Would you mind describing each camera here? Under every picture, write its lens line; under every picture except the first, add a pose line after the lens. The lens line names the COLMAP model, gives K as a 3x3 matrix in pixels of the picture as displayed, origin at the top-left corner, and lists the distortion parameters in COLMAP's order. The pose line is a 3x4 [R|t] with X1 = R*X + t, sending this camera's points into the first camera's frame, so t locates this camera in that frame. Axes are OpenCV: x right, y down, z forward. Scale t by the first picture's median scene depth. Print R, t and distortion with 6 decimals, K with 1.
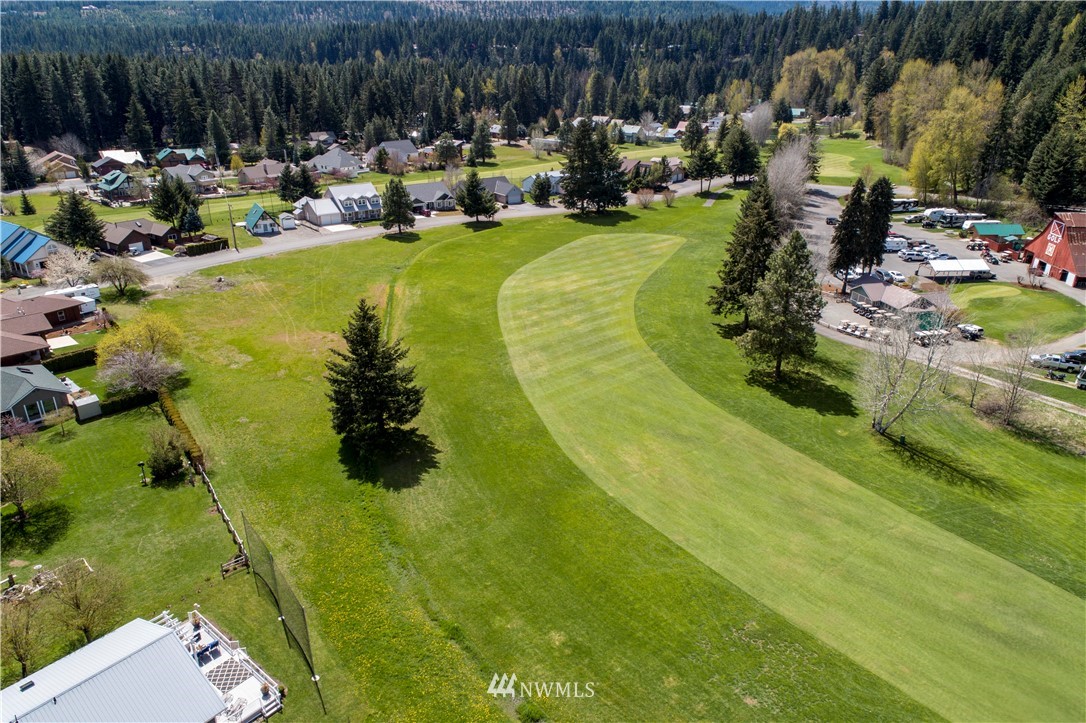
lens RADIAL K [[729.5, 0, 544.5], [0, 729.5, 362.3], [0, 0, 1]] dist [-0.006548, 0.008927]
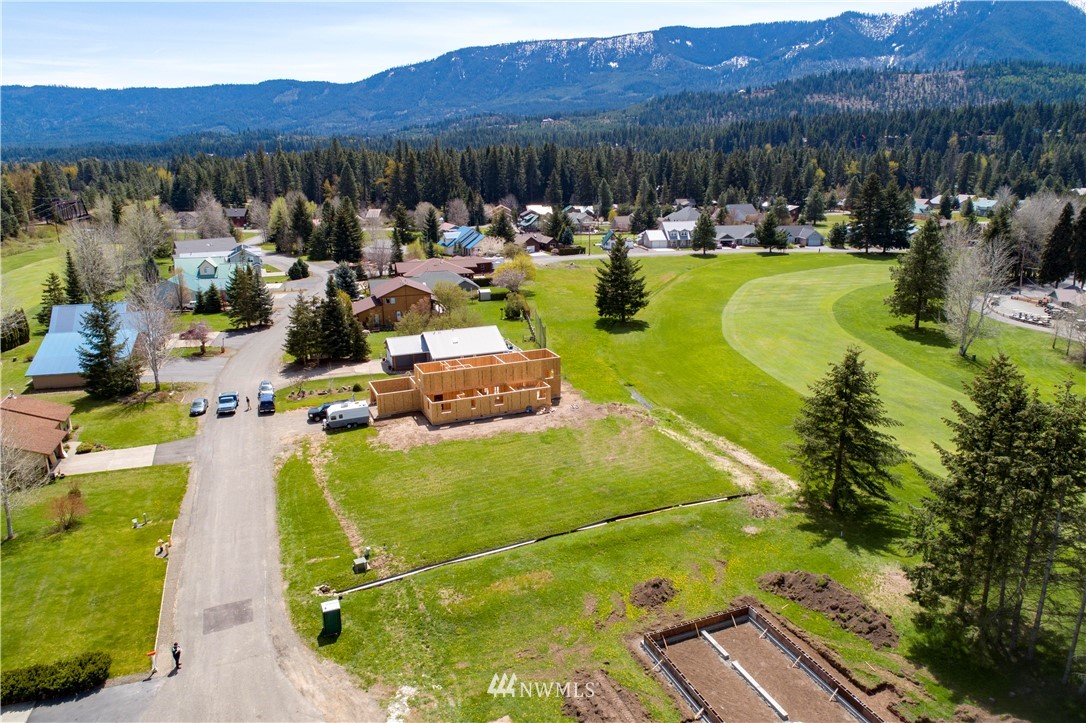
lens RADIAL K [[729.5, 0, 544.0], [0, 729.5, 361.6], [0, 0, 1]] dist [-0.006548, 0.008927]
pose [[0.867407, 0.117052, -0.483635, 0.205449], [-0.176193, 0.981219, -0.078525, 0.164366], [0.465361, 0.153326, 0.871740, -0.256712]]
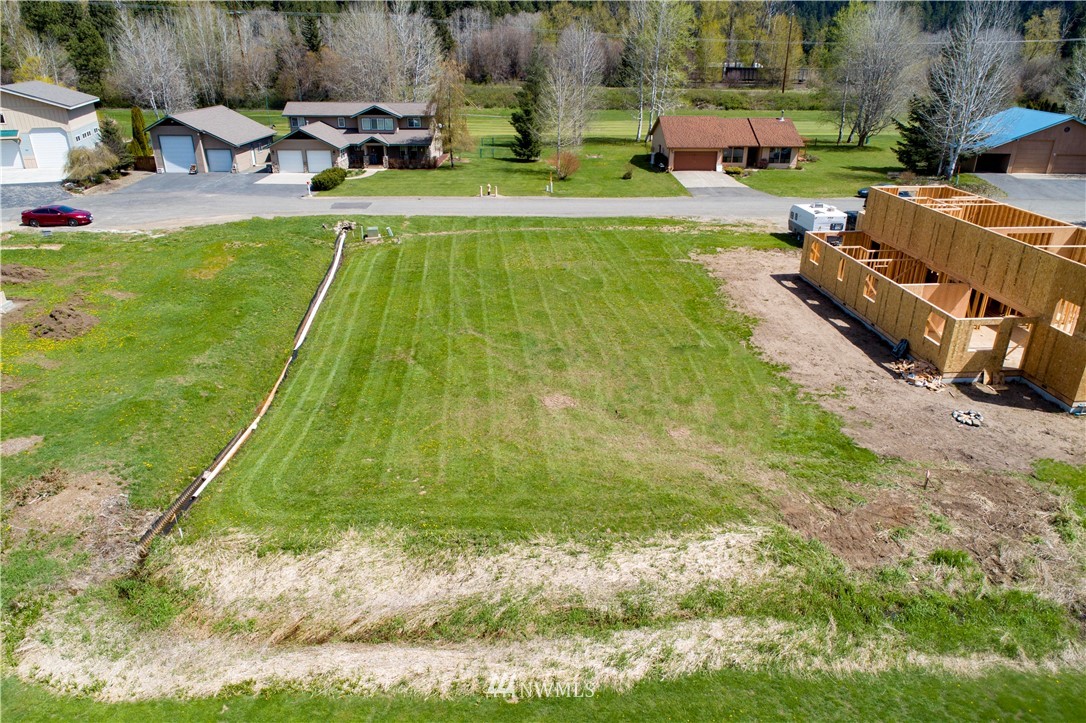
lens RADIAL K [[729.5, 0, 545.1], [0, 729.5, 358.9], [0, 0, 1]] dist [-0.006548, 0.008927]
pose [[-0.746532, 0.252244, -0.615680, 0.142143], [-0.270264, 0.730607, 0.627033, 0.072699], [0.607986, 0.634497, -0.477250, 0.199049]]
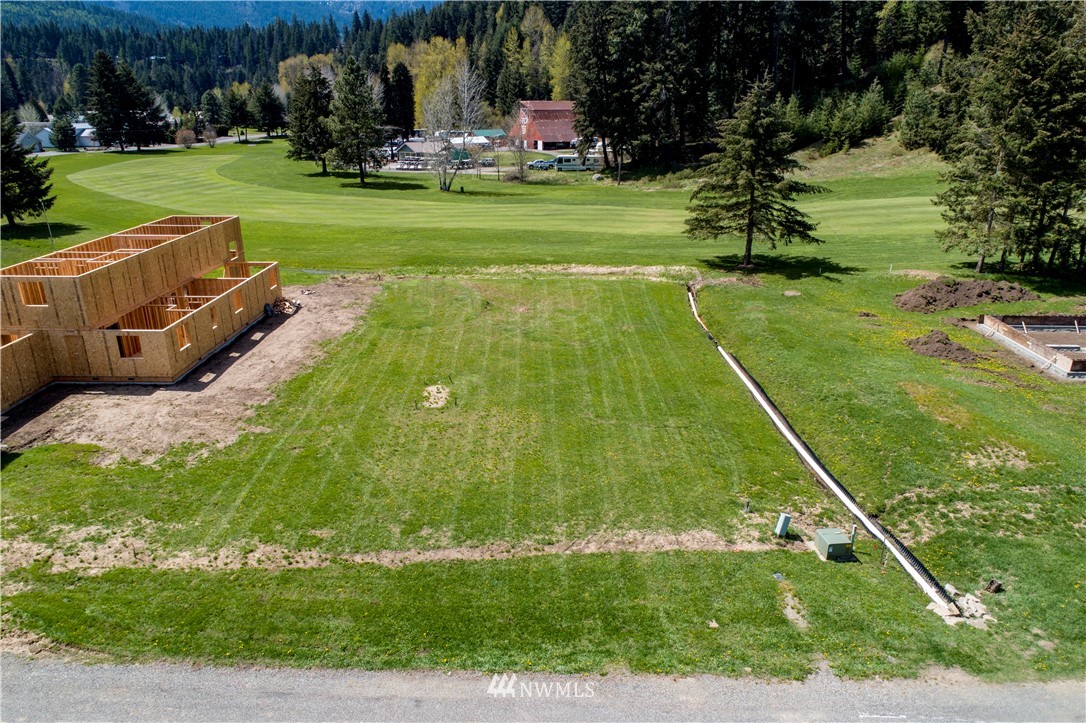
lens RADIAL K [[729.5, 0, 544.5], [0, 729.5, 363.3], [0, 0, 1]] dist [-0.006548, 0.008927]
pose [[0.806170, -0.212954, 0.552033, -0.099460], [0.236935, 0.971104, 0.028603, 0.192168], [-0.542172, 0.107737, 0.833332, -0.093544]]
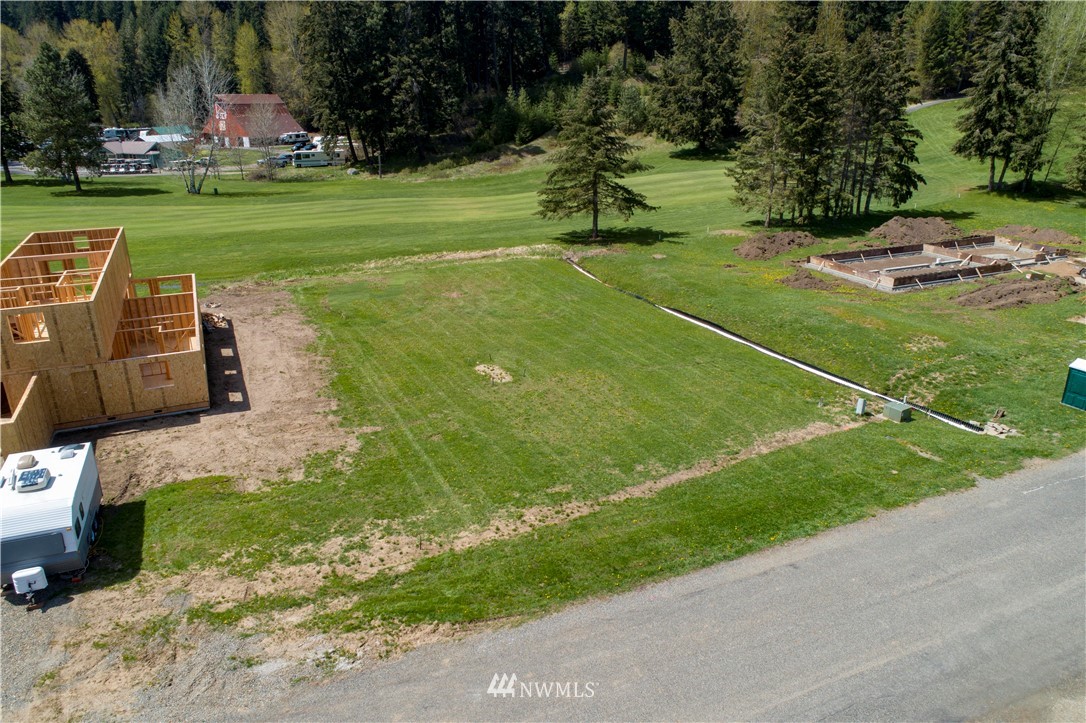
lens RADIAL K [[729.5, 0, 544.6], [0, 729.5, 362.7], [0, 0, 1]] dist [-0.006548, 0.008927]
pose [[0.464712, -0.320171, 0.825550, -0.175816], [0.346885, 0.923644, 0.162949, 0.169263], [-0.814686, 0.210646, 0.540291, -0.041524]]
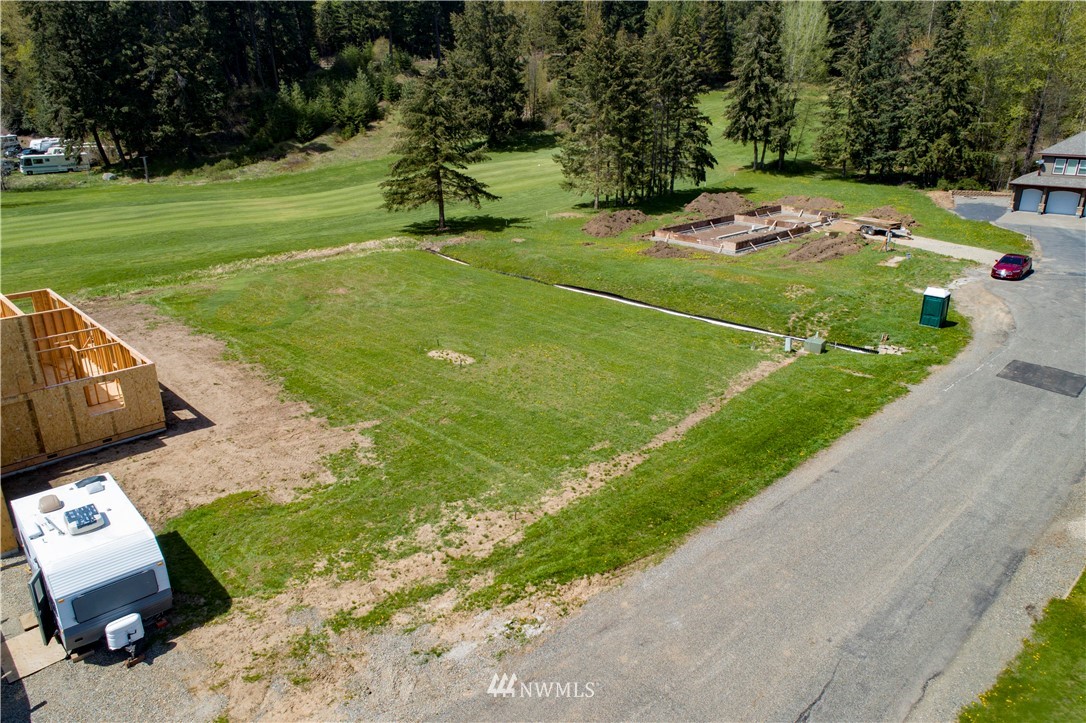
lens RADIAL K [[729.5, 0, 544.5], [0, 729.5, 362.8], [0, 0, 1]] dist [-0.006548, 0.008927]
pose [[0.135527, -0.356888, 0.924263, -0.197239], [0.384005, 0.878874, 0.283054, 0.155176], [-0.913330, 0.316560, 0.256159, 0.004296]]
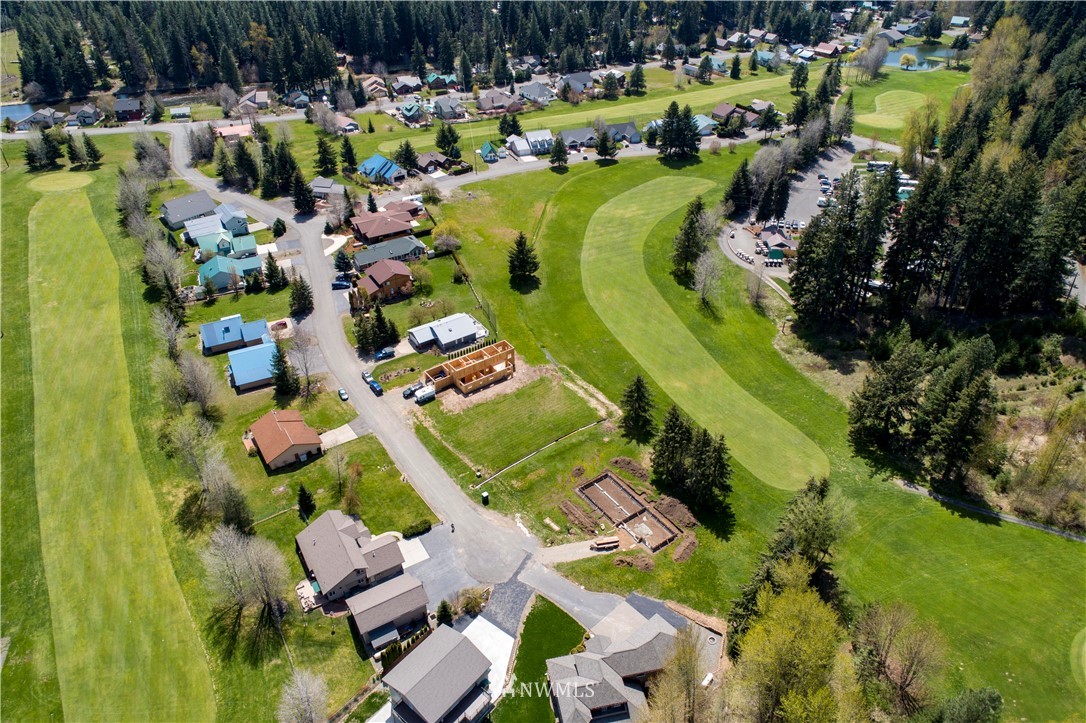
lens RADIAL K [[729.5, 0, 543.1], [0, 729.5, 362.1], [0, 0, 1]] dist [-0.006548, 0.008927]
pose [[0.958136, 0.154665, -0.240942, 0.269440], [-0.099774, 0.969154, 0.225355, -0.103453], [0.268365, -0.191881, 0.944014, -0.804417]]
